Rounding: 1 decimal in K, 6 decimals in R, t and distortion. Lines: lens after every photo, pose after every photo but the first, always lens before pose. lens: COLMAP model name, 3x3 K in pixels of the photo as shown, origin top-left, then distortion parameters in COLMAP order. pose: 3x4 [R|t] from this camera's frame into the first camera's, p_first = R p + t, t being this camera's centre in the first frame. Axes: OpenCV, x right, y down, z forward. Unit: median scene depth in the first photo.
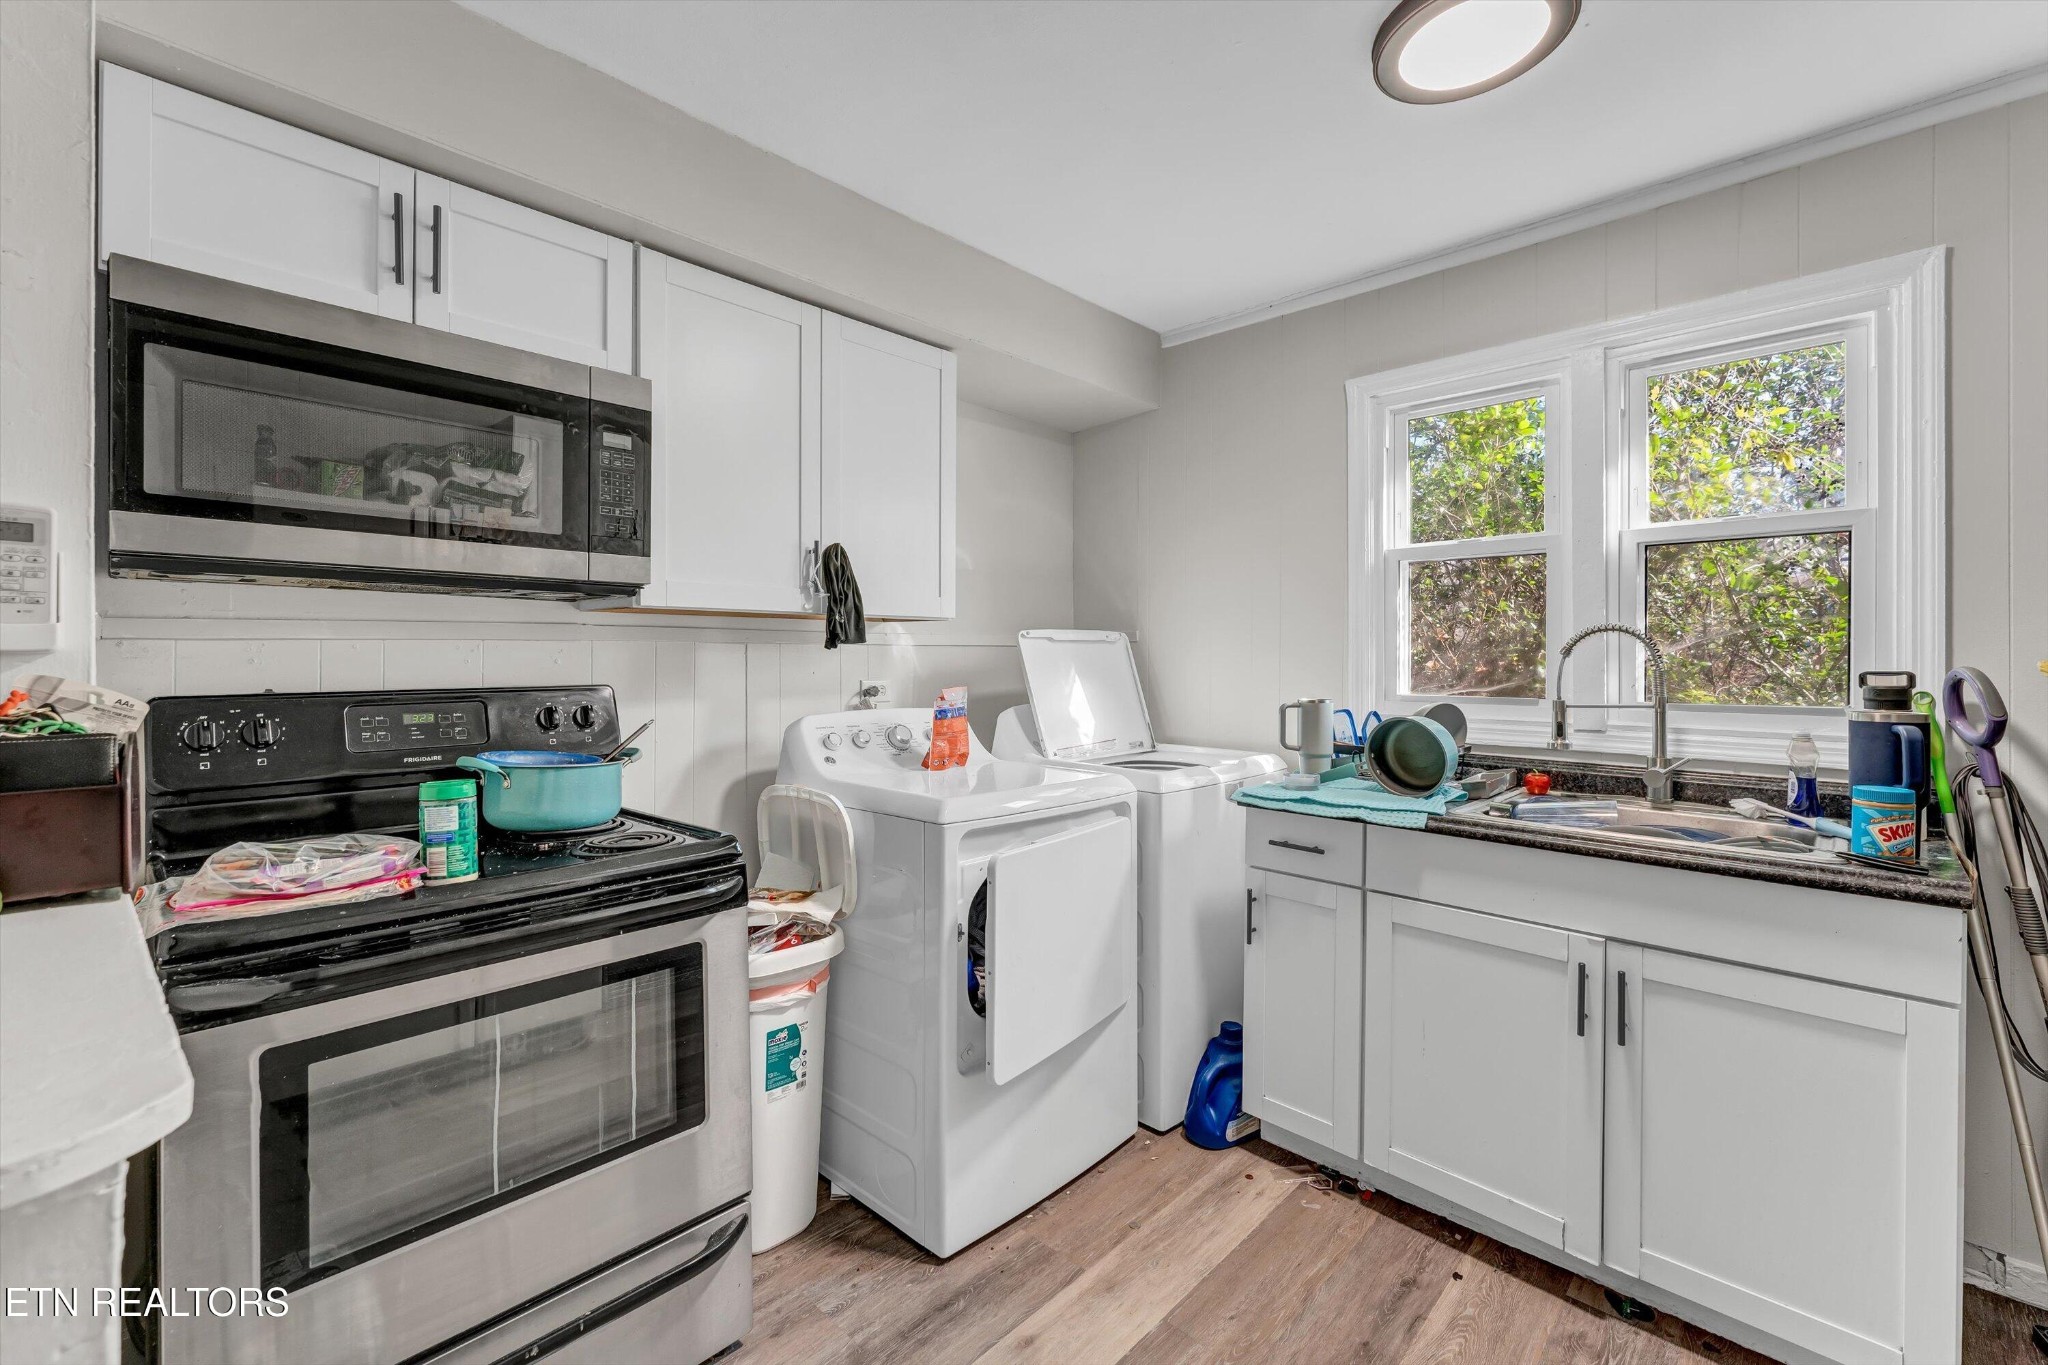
lens RADIAL K [[849.5, 0, 1021.0], [0, 849.5, 665.8], [0, 0, 1]] dist [0.000662, 0.000152]
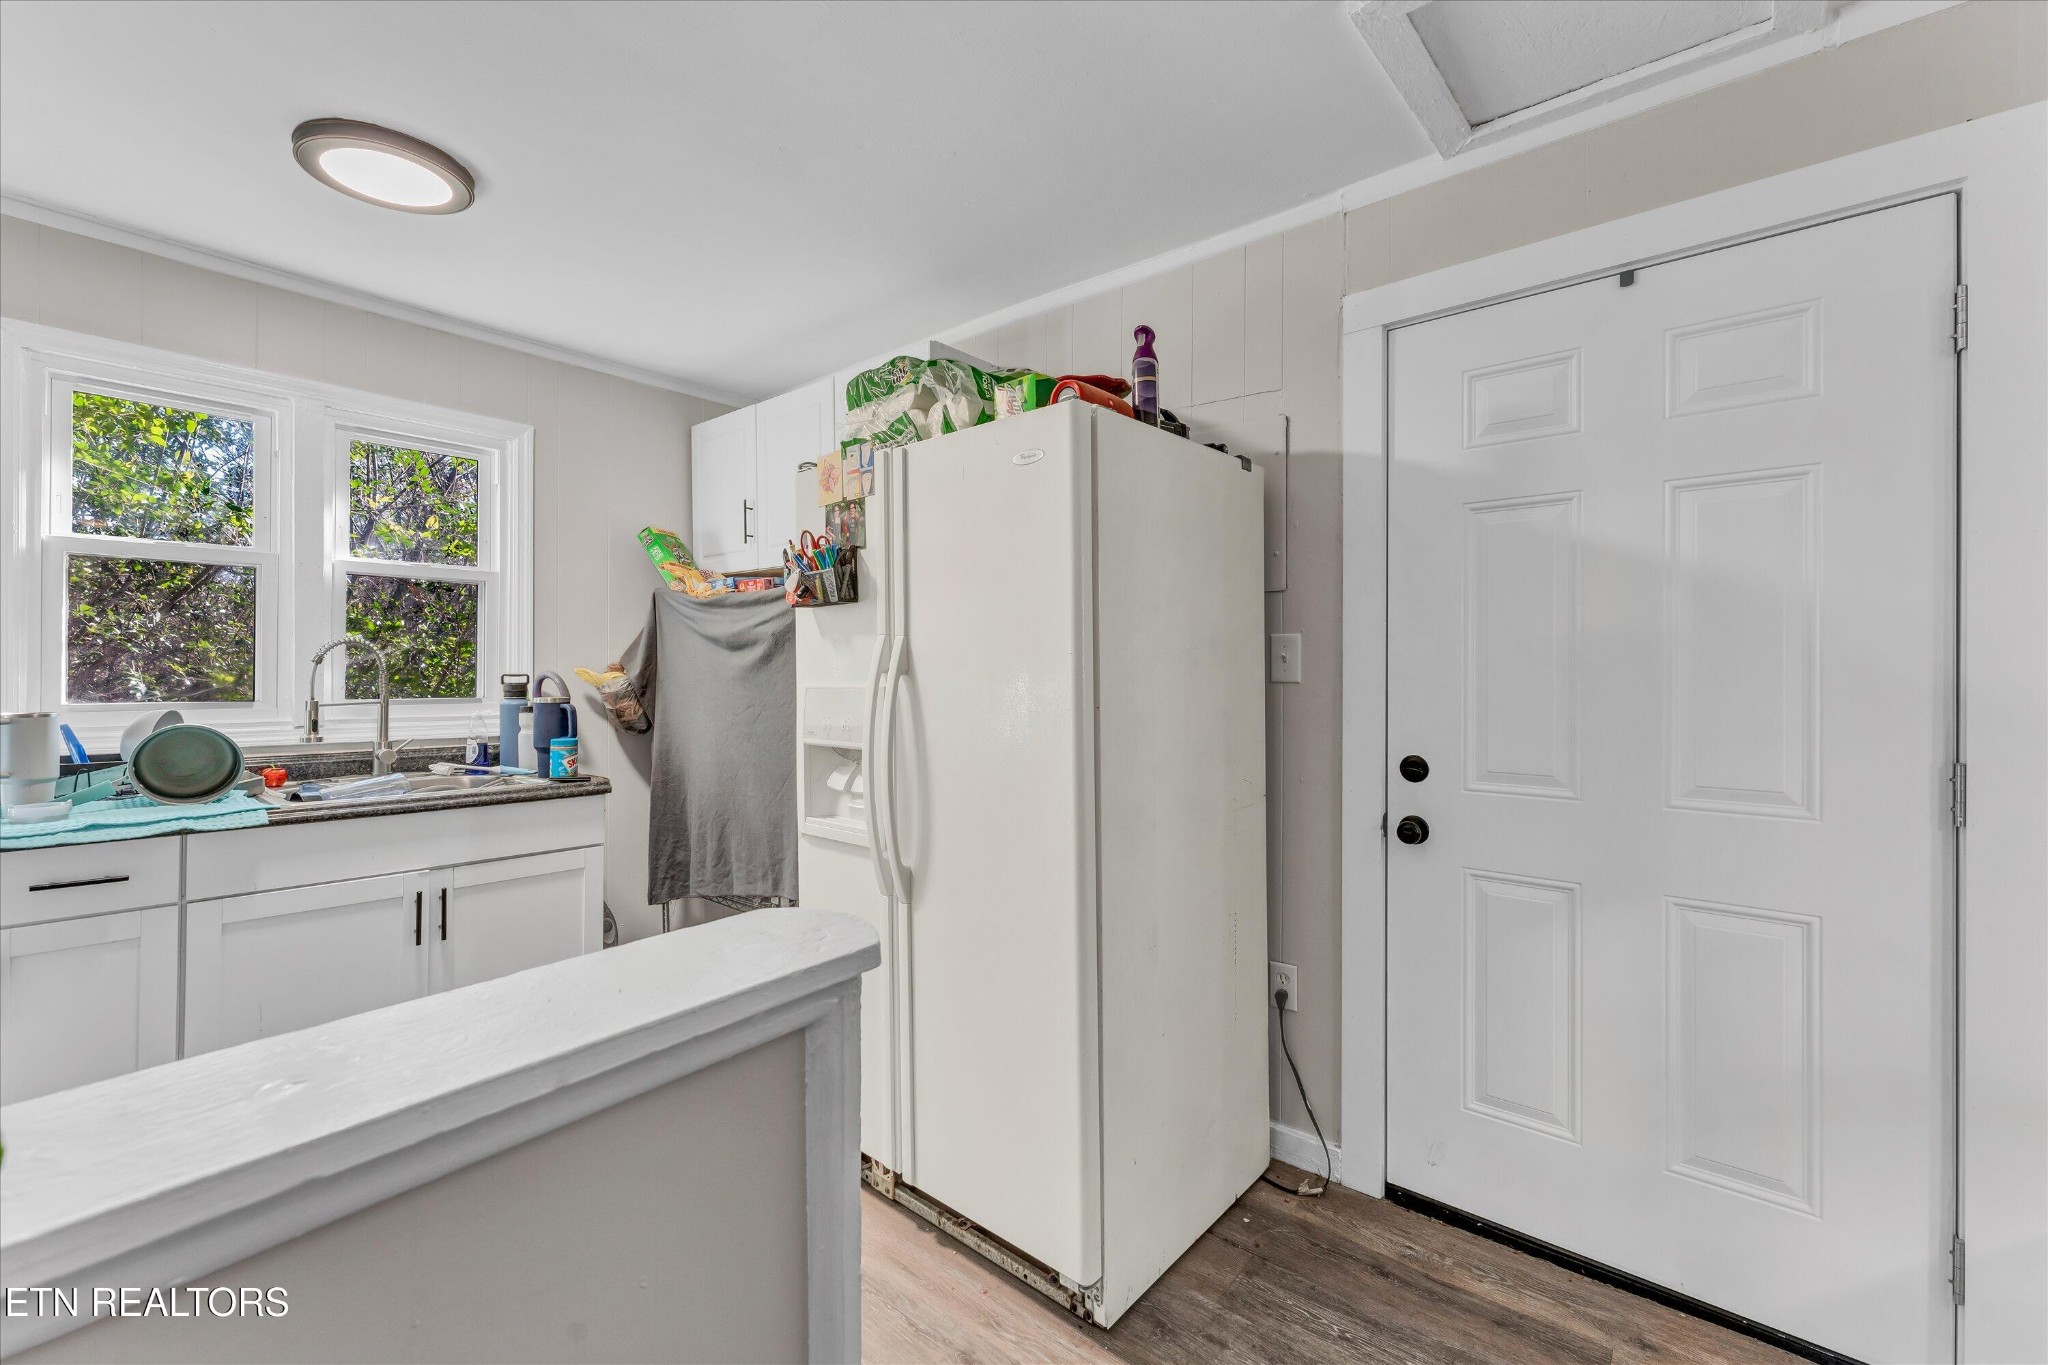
lens RADIAL K [[849.5, 0, 1021.0], [0, 849.5, 665.8], [0, 0, 1]] dist [0.000662, 0.000152]
pose [[-0.062176, 0.001744, 0.998064, -0.631461], [-0.001257, 0.999998, -0.001826, -0.006931], [-0.998064, -0.001368, -0.062174, 0.107857]]
